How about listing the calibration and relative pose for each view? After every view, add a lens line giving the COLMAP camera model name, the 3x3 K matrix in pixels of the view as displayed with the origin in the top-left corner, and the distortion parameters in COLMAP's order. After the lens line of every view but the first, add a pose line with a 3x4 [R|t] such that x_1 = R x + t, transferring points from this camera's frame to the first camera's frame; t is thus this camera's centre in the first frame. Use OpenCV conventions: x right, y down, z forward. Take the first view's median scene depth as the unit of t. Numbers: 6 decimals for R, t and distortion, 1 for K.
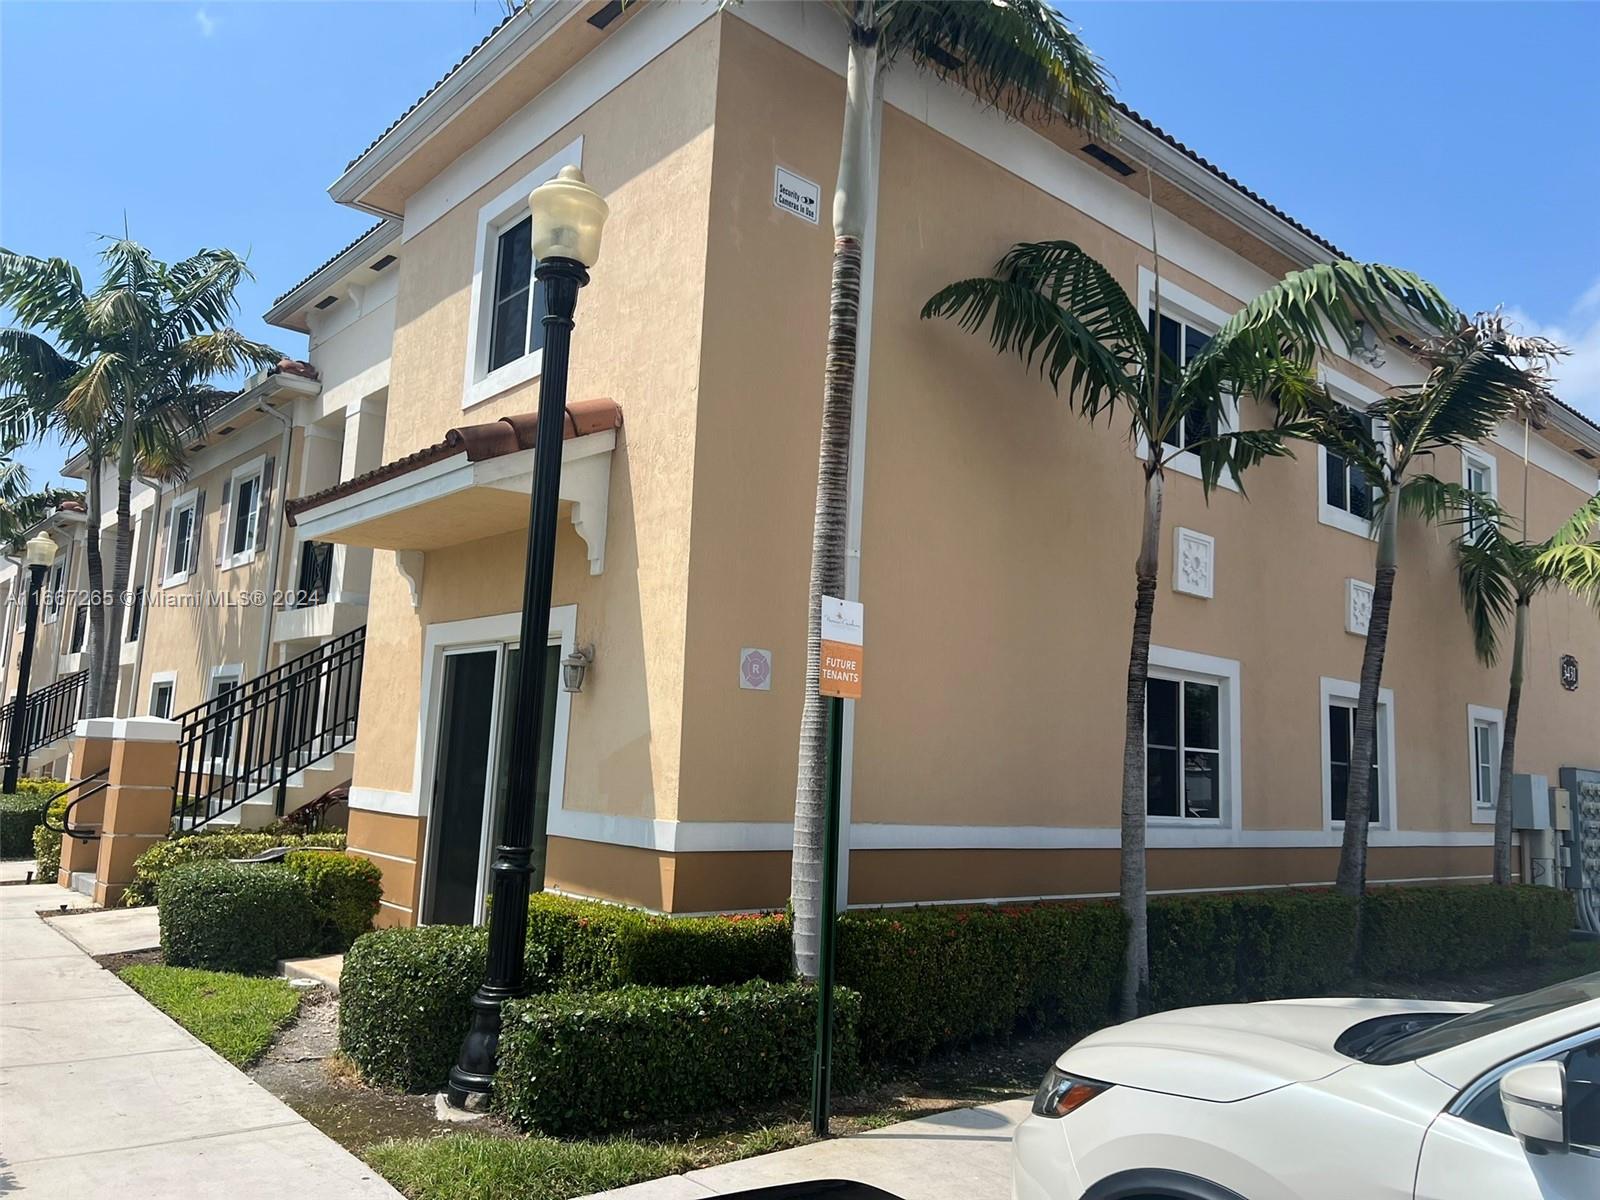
lens RADIAL K [[1212.5, 0, 808.3], [0, 1212.5, 601.4], [0, 0, 1]] dist [0.055958, -0.055381]
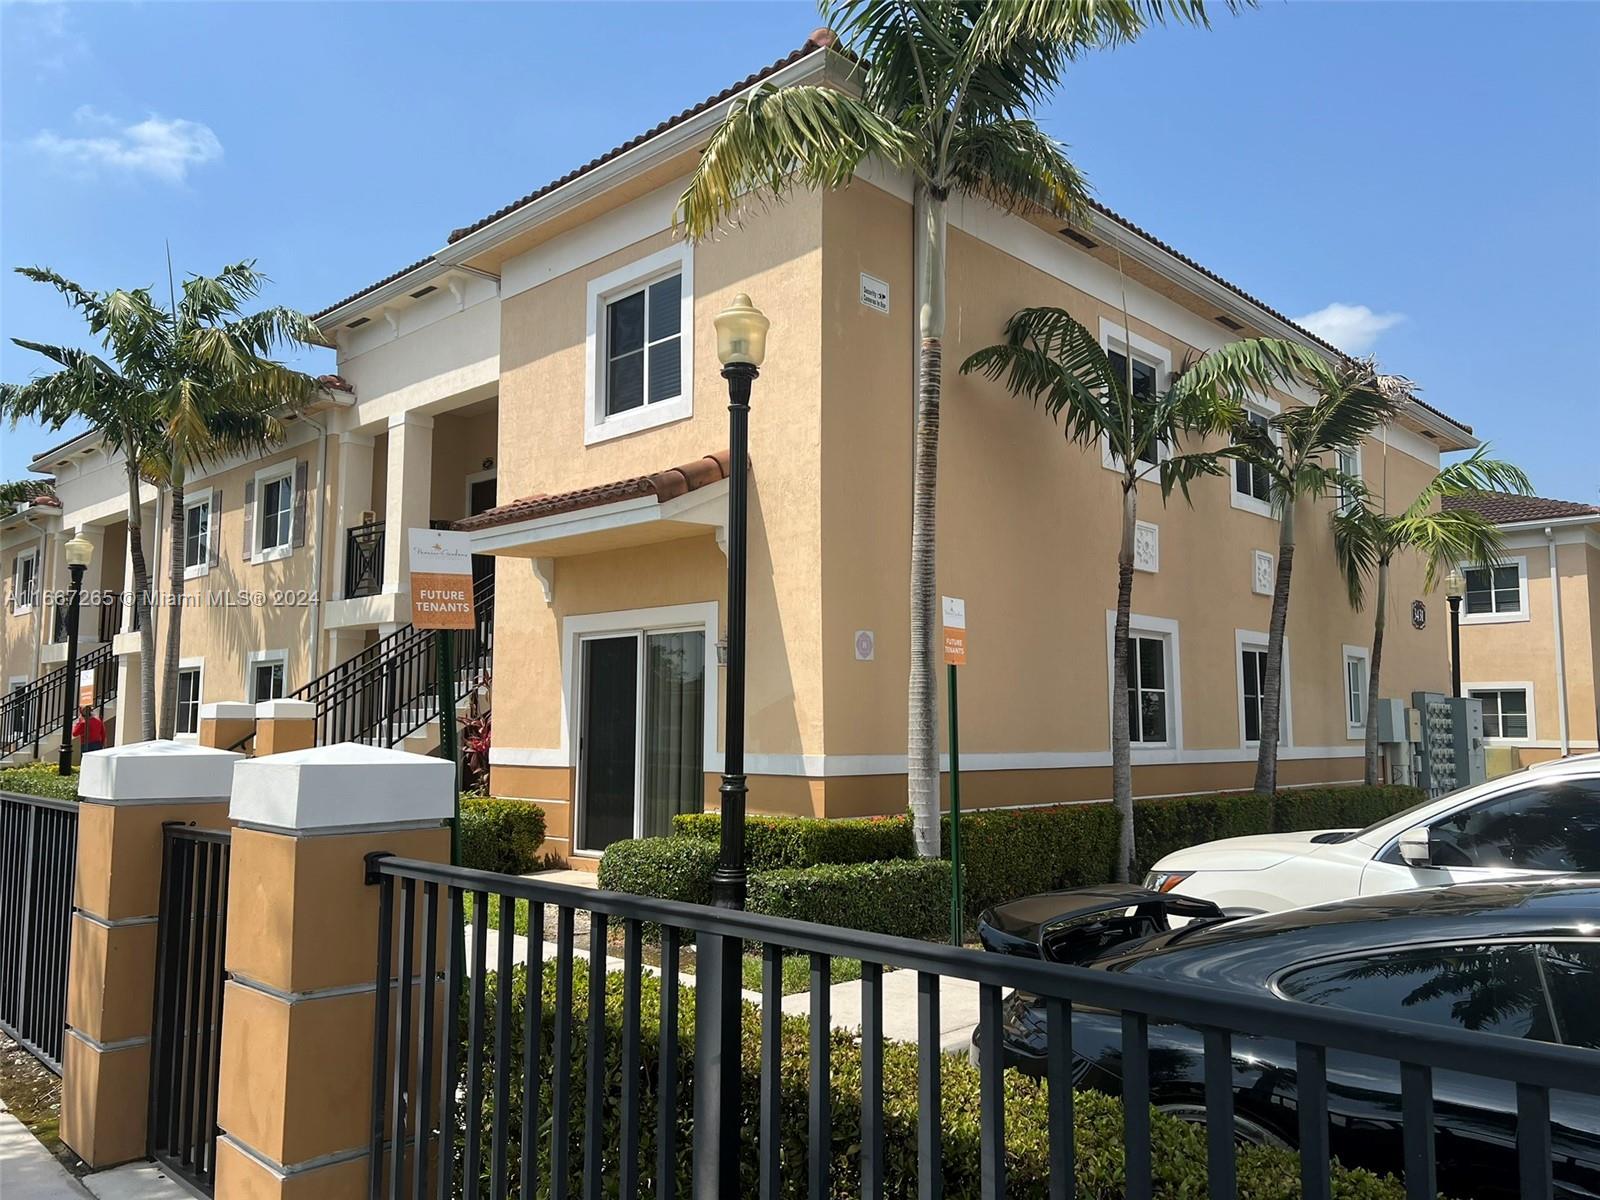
lens RADIAL K [[1212.5, 0, 806.4], [0, 1212.5, 603.4], [0, 0, 1]] dist [0.055958, -0.055381]
pose [[0.995134, -0.034650, 0.092233, -0.187782], [0.031083, 0.998723, 0.039836, -0.039247], [-0.093496, -0.036775, 0.994940, -0.294057]]
